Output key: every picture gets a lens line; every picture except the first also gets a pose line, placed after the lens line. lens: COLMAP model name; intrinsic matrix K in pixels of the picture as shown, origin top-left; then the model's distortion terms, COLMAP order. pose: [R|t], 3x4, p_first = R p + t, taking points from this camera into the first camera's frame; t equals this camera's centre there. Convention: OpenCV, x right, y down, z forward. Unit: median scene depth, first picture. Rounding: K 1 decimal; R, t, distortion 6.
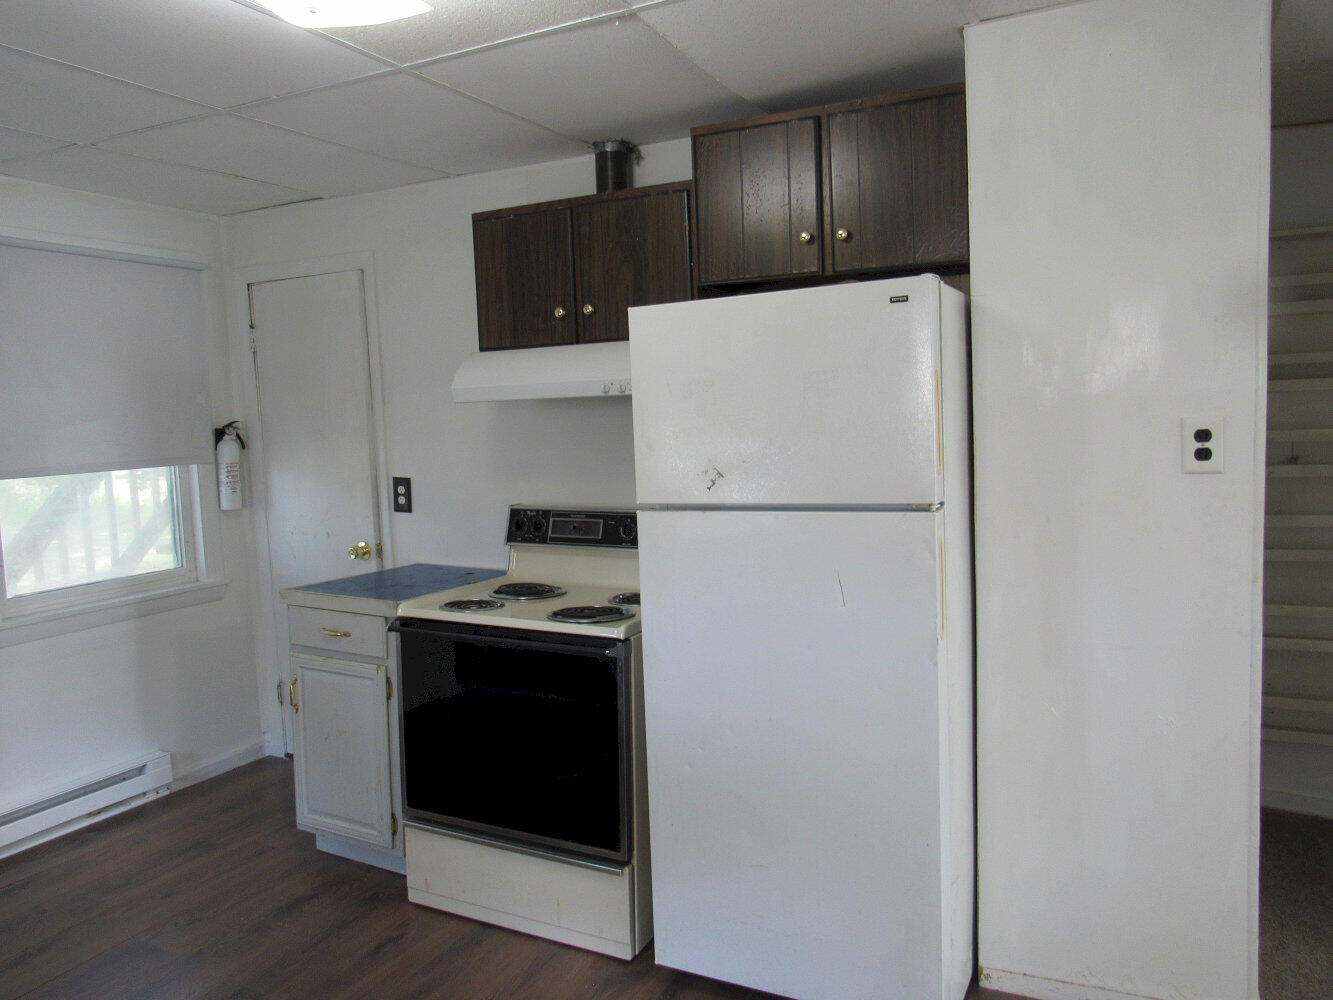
lens RADIAL K [[956.6, 0, 664.6], [0, 956.6, 498.3], [0, 0, 1]] dist [-0.021427, 0.003390]
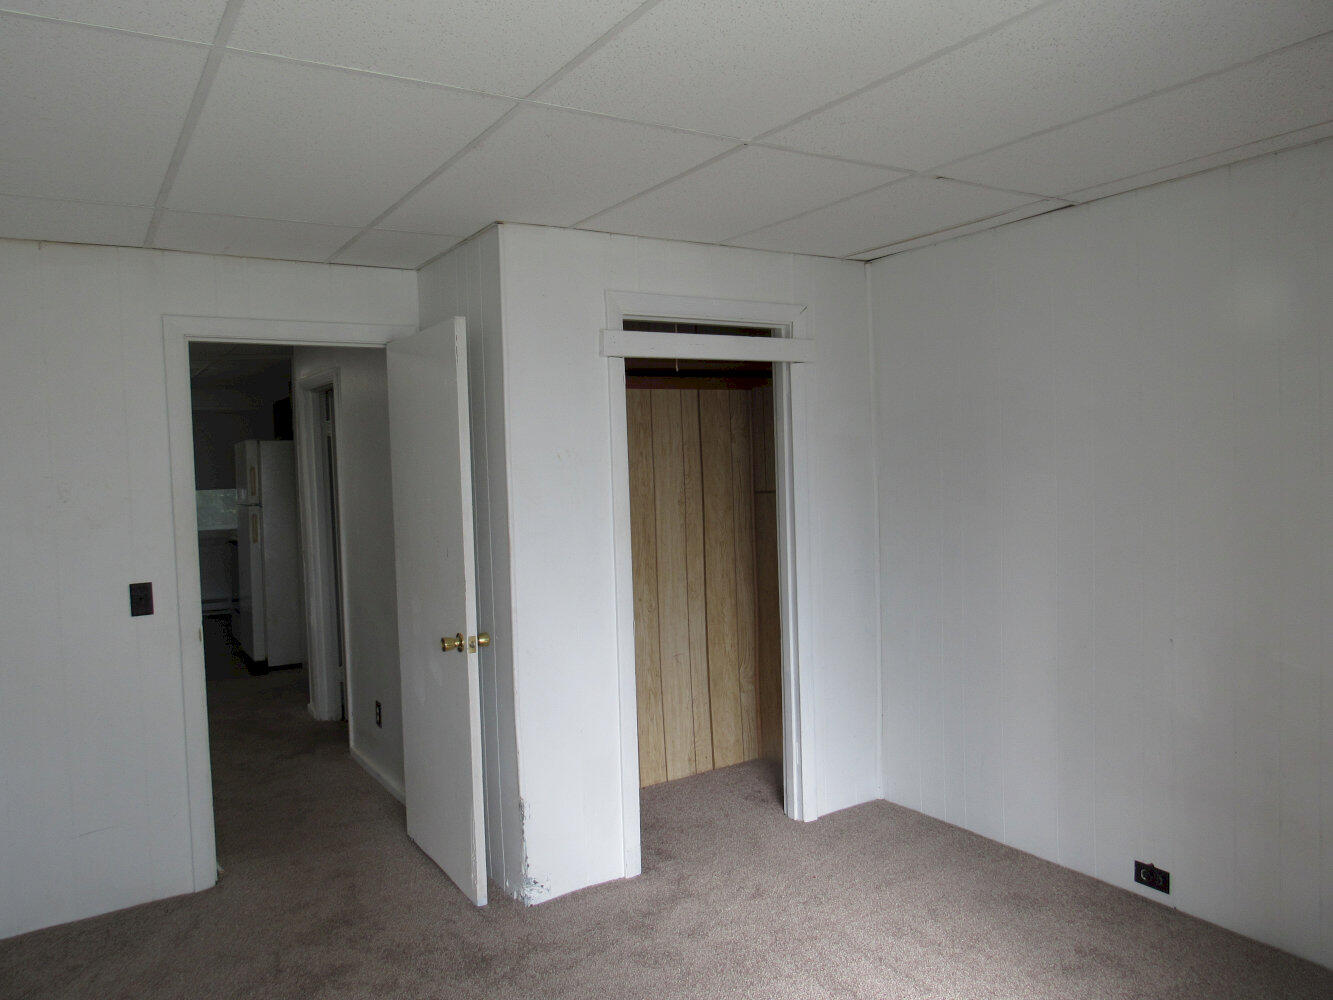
lens RADIAL K [[956.6, 0, 664.6], [0, 956.6, 498.3], [0, 0, 1]] dist [-0.021427, 0.003390]
pose [[0.855131, 0.032784, -0.517374, 1.941014], [-0.048587, 0.998674, -0.017023, -0.017288], [0.516130, 0.039695, 0.855590, -0.697708]]
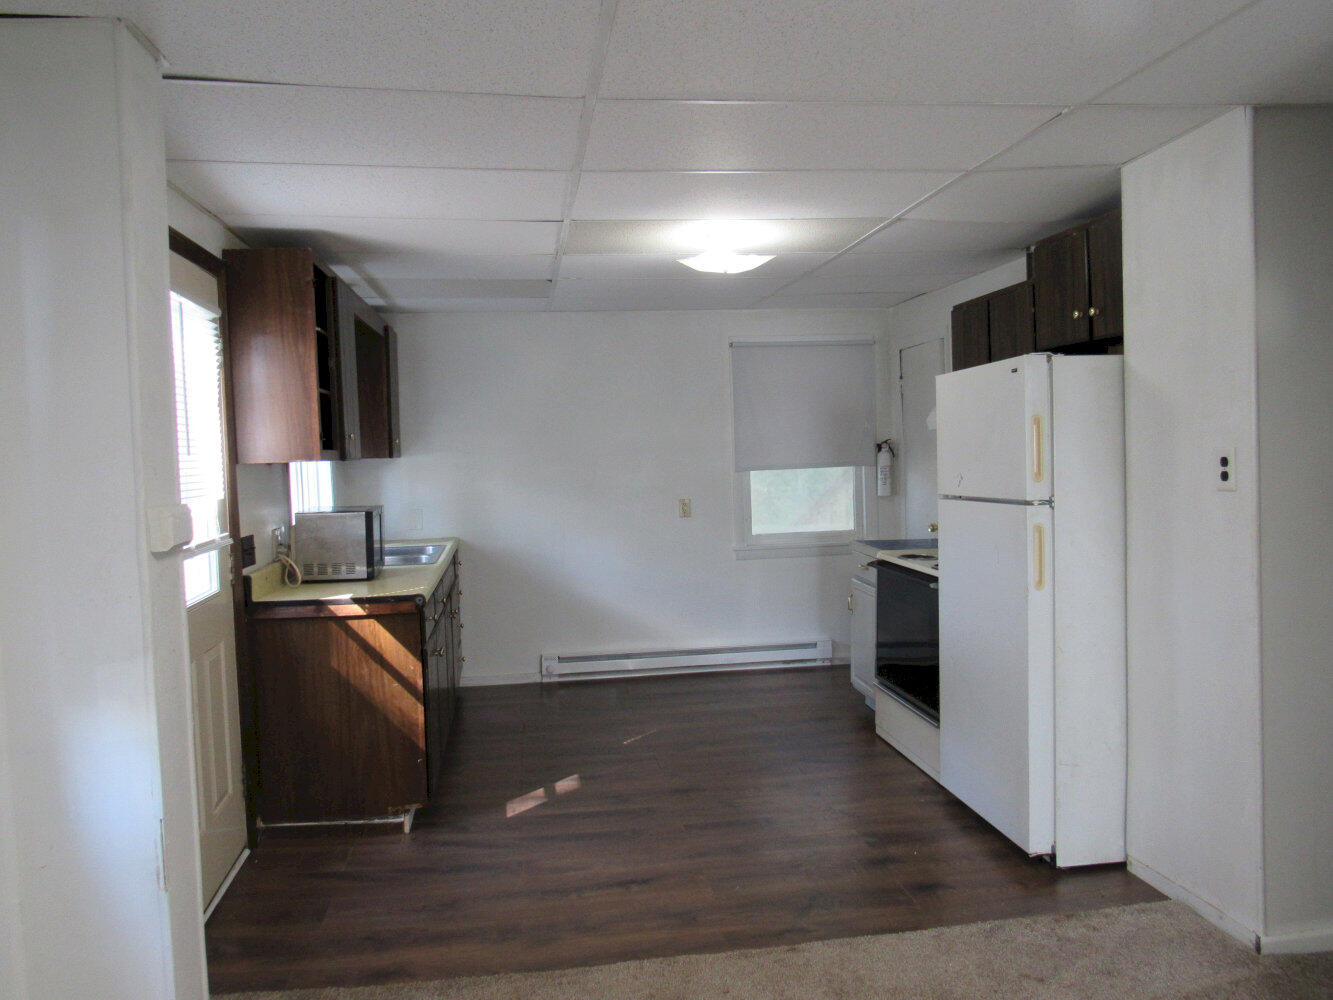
lens RADIAL K [[951.1, 0, 664.1], [0, 951.1, 506.5], [0, 0, 1]] dist [-0.019886, 0.000292]
pose [[0.578715, 0.060571, -0.813278, 0.683352], [-0.057764, 0.997778, 0.033208, -0.001896], [0.813482, 0.027760, 0.580927, -0.218564]]
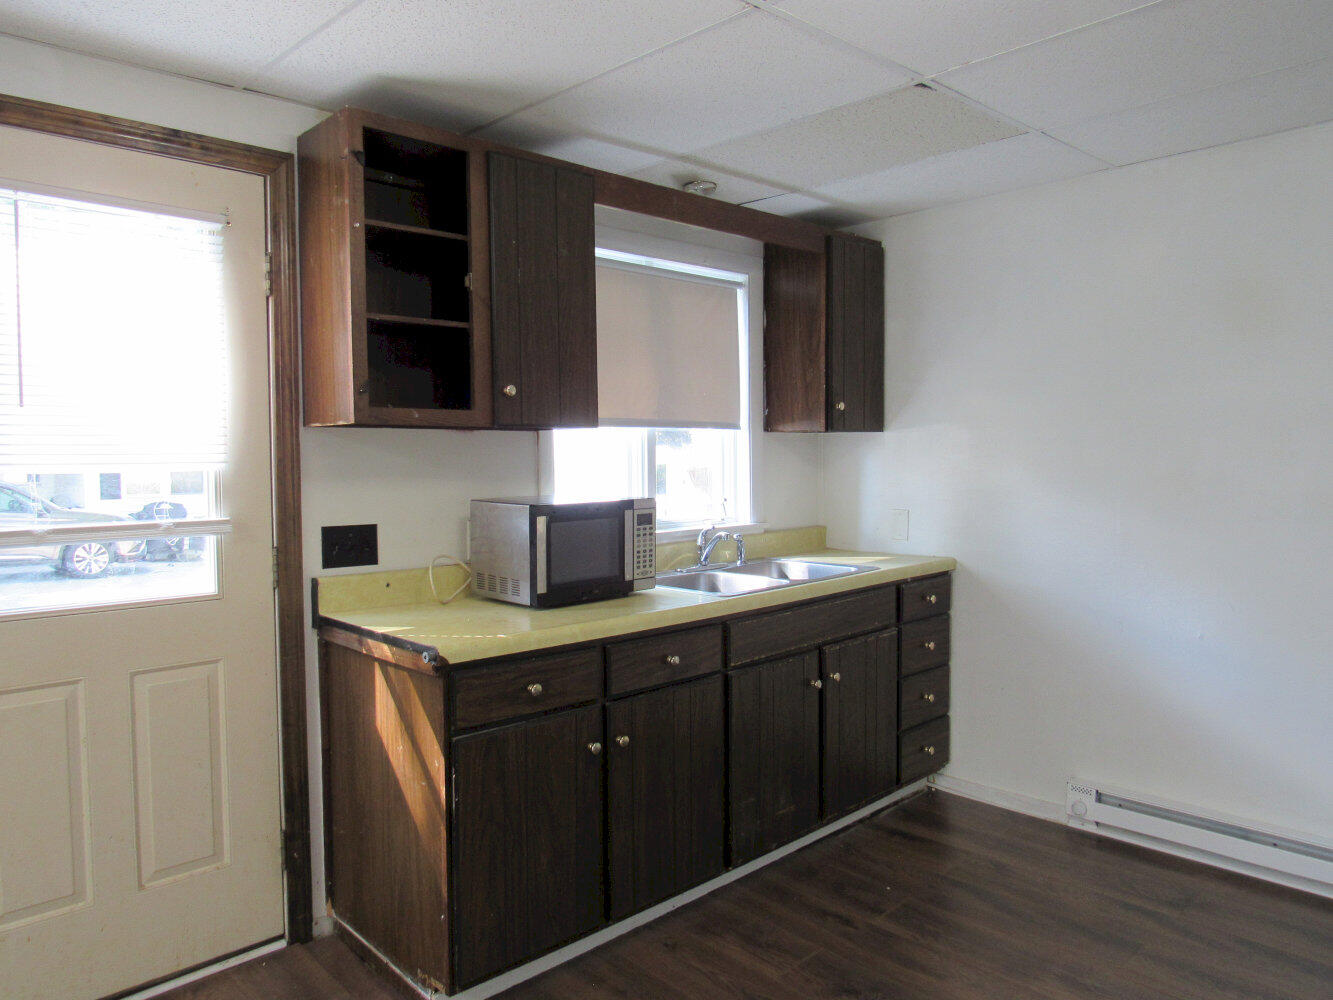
lens RADIAL K [[934.6, 0, 666.5], [0, 934.6, 500.0], [0, 0, 1]] dist [0.001128, 0.002885]
pose [[-0.341911, 0.078647, -0.936436, 0.222189], [-0.064869, 0.992140, 0.107010, -0.026200], [0.937491, 0.097333, -0.334122, 0.479356]]
